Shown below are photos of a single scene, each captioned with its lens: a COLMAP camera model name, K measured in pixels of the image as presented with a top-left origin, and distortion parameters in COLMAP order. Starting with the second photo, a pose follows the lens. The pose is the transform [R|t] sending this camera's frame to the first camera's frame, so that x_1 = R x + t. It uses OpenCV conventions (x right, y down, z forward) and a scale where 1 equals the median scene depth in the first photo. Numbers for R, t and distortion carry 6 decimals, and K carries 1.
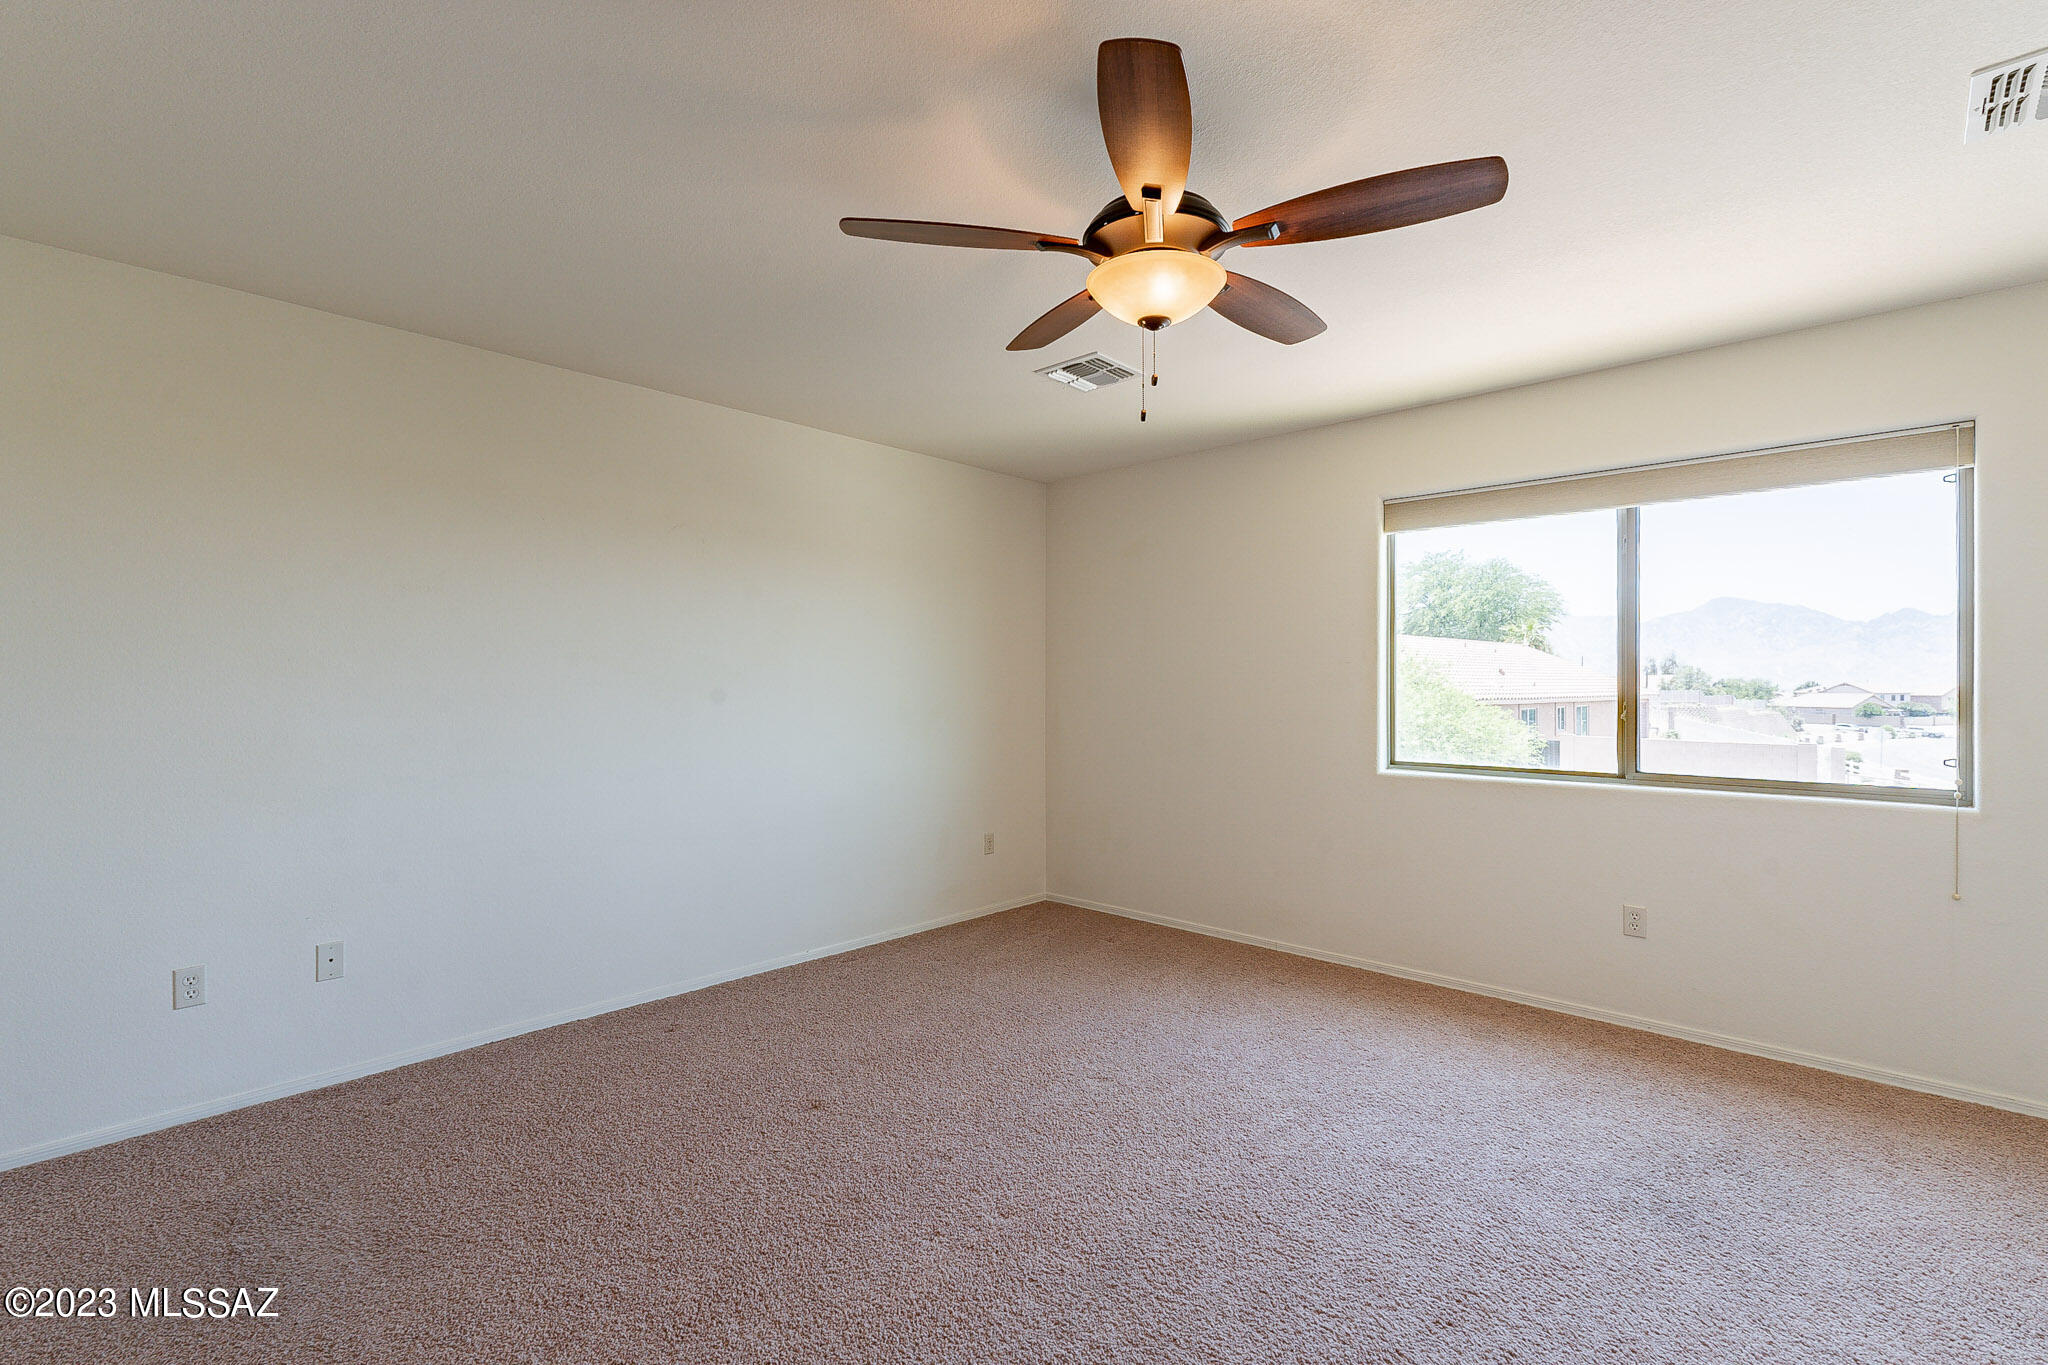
lens RADIAL K [[895.5, 0, 1016.9], [0, 895.5, 674.4], [0, 0, 1]] dist [-0.007317, 0.001629]
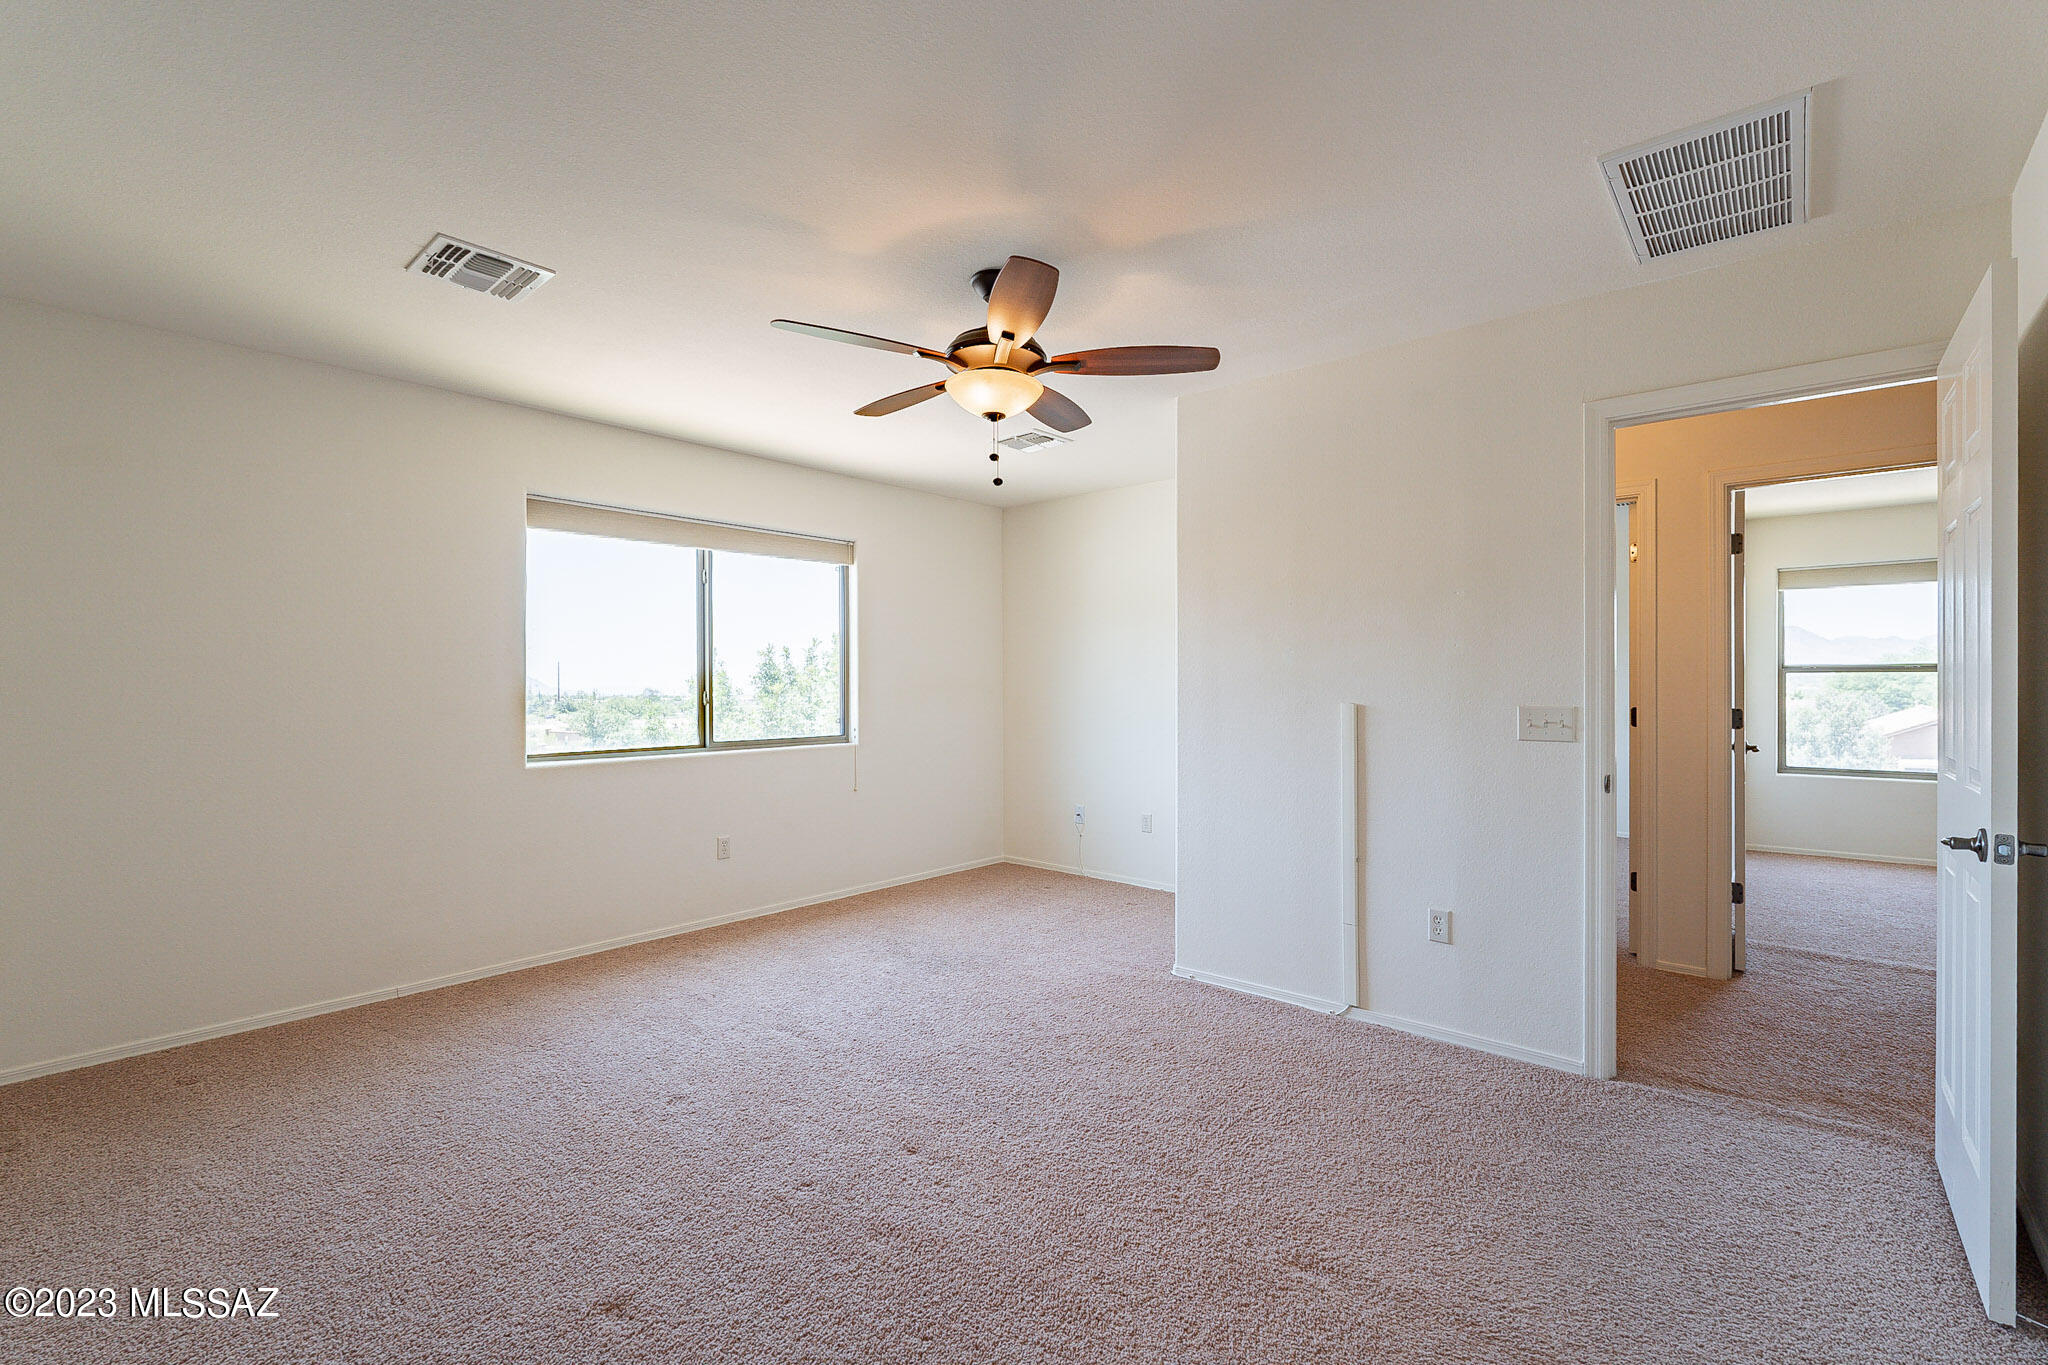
lens RADIAL K [[895.5, 0, 1023.3], [0, 895.5, 682.5], [0, 0, 1]] dist [-0.007317, 0.001629]
pose [[-0.038289, -0.000852, 0.999266, -0.712019], [-0.008212, 0.999966, 0.000538, 0.011859], [-0.999233, -0.008185, -0.038295, 0.570097]]
